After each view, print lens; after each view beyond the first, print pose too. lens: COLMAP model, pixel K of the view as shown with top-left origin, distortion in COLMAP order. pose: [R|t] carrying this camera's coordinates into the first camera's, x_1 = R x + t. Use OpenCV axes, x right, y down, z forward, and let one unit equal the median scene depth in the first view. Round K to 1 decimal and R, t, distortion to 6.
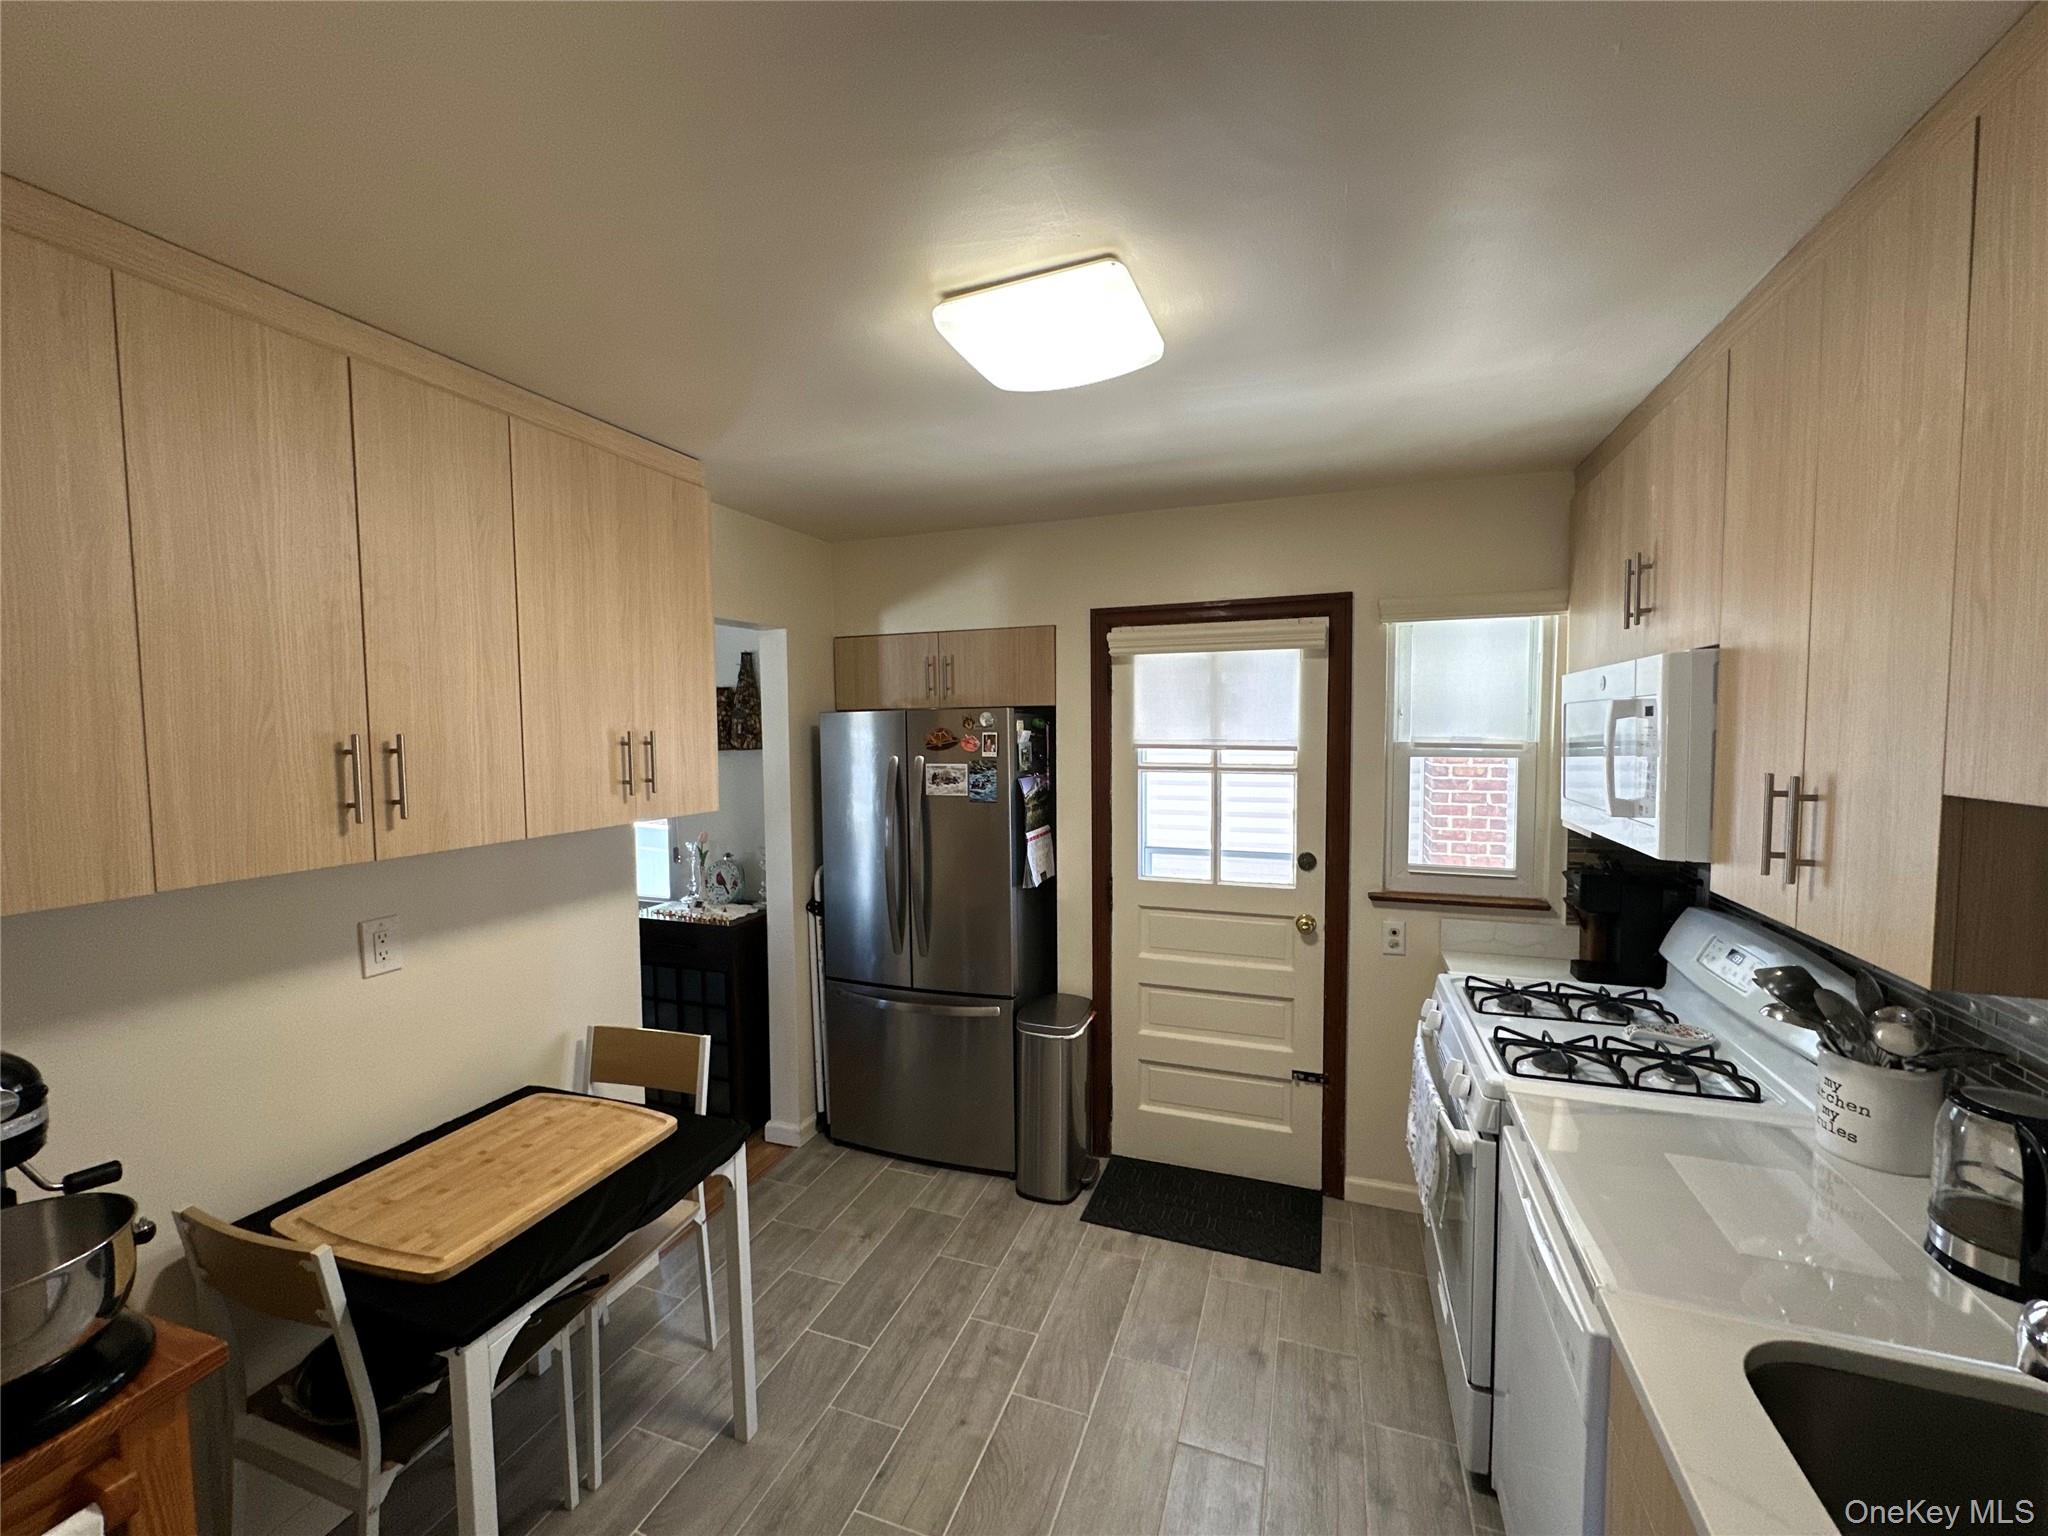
lens RADIAL K [[820.3, 0, 1027.2], [0, 820.3, 770.3], [0, 0, 1]] dist [-0.002592, -0.000260]
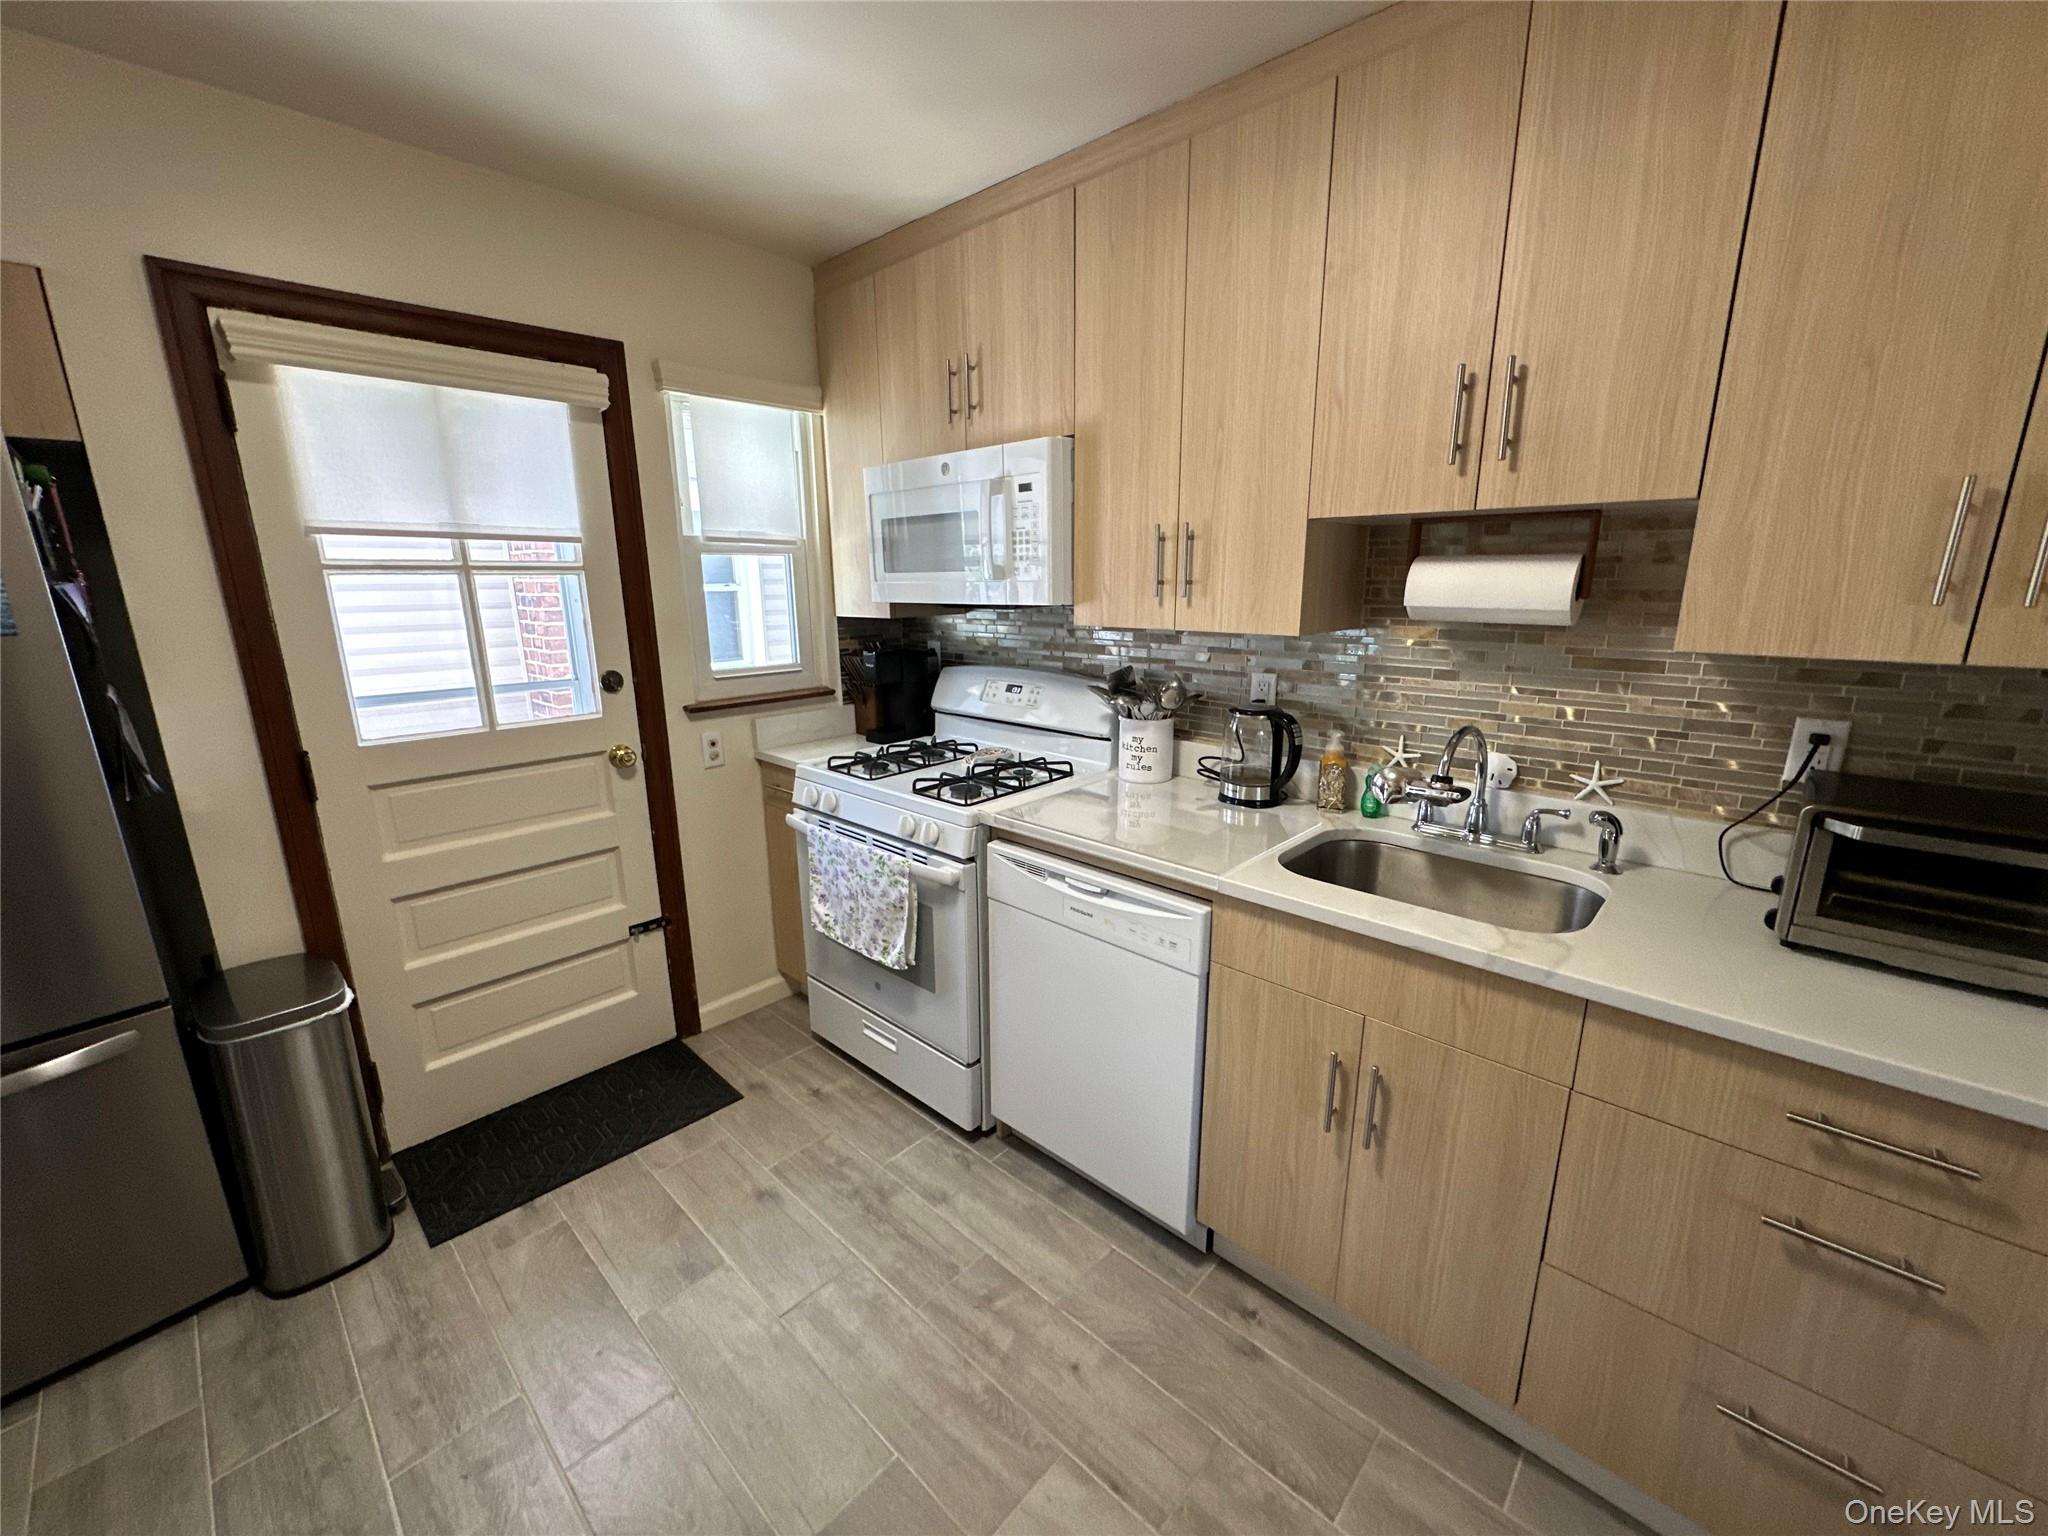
lens RADIAL K [[820.3, 0, 1027.2], [0, 820.3, 770.3], [0, 0, 1]] dist [-0.002592, -0.000260]
pose [[0.388617, -0.210052, 0.897137, -0.262375], [0.056880, 0.977280, 0.204177, 0.054852], [-0.919642, -0.028318, 0.391735, 0.292582]]
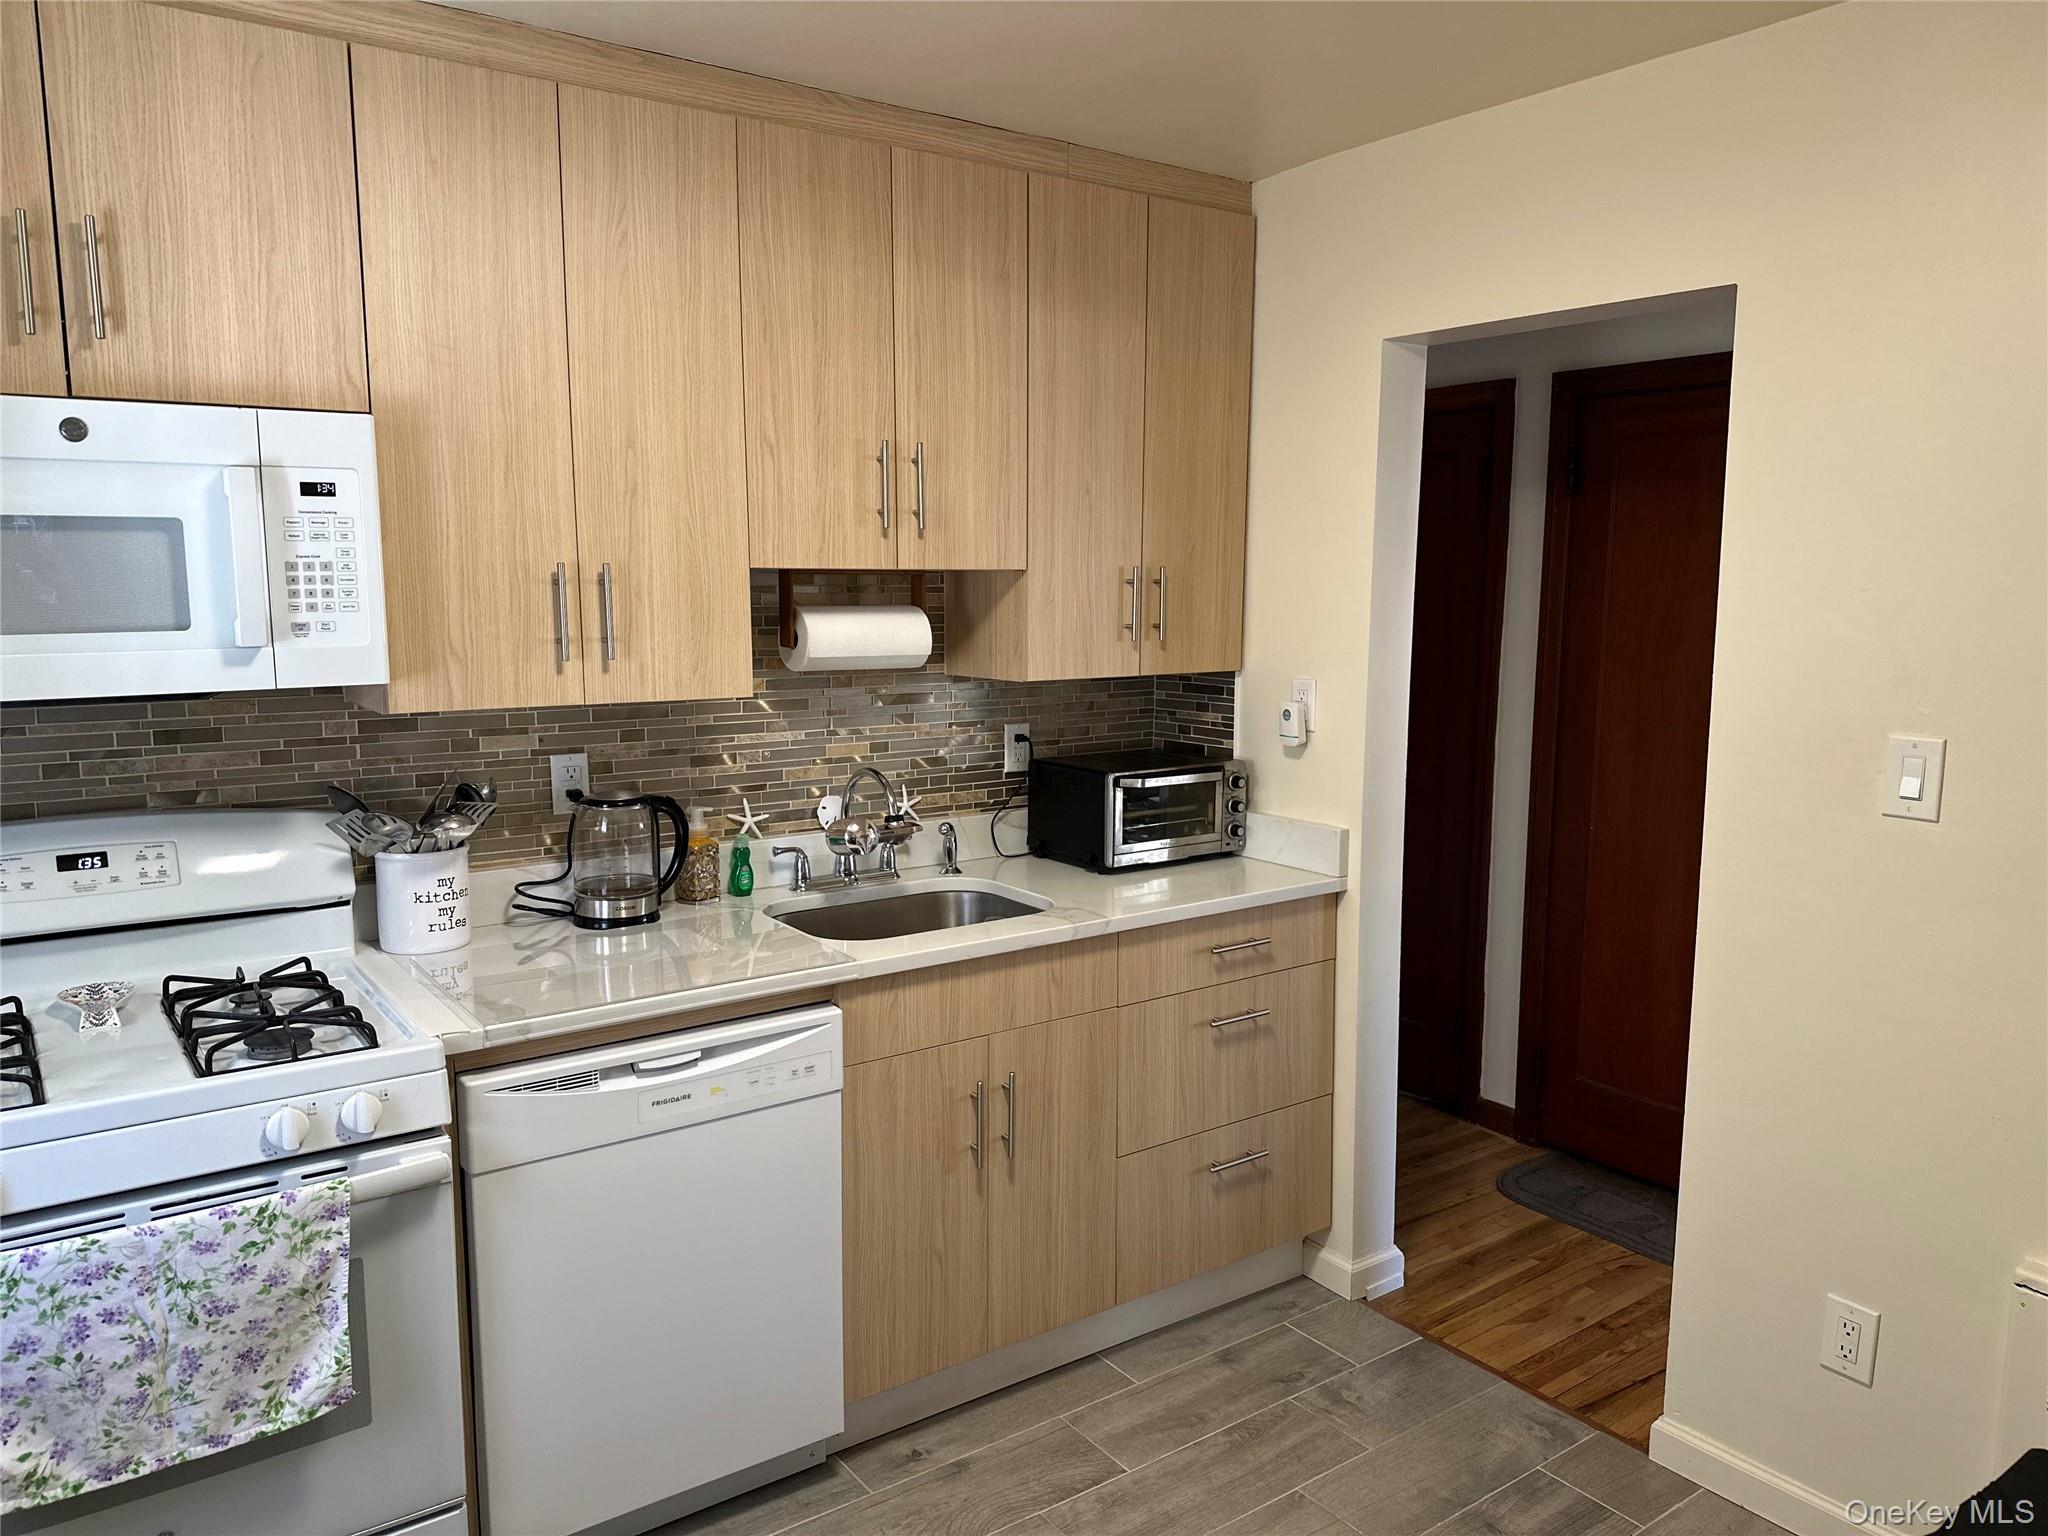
lens RADIAL K [[1427.5, 0, 1024.0], [0, 1427.5, 768.0], [0, 0, 1]] dist [0.073814, -0.094855]
pose [[-0.830102, -0.069184, 0.553302, -0.286501], [0.035003, 0.983851, 0.175532, -0.019111], [-0.556511, 0.165077, -0.814276, 1.021782]]
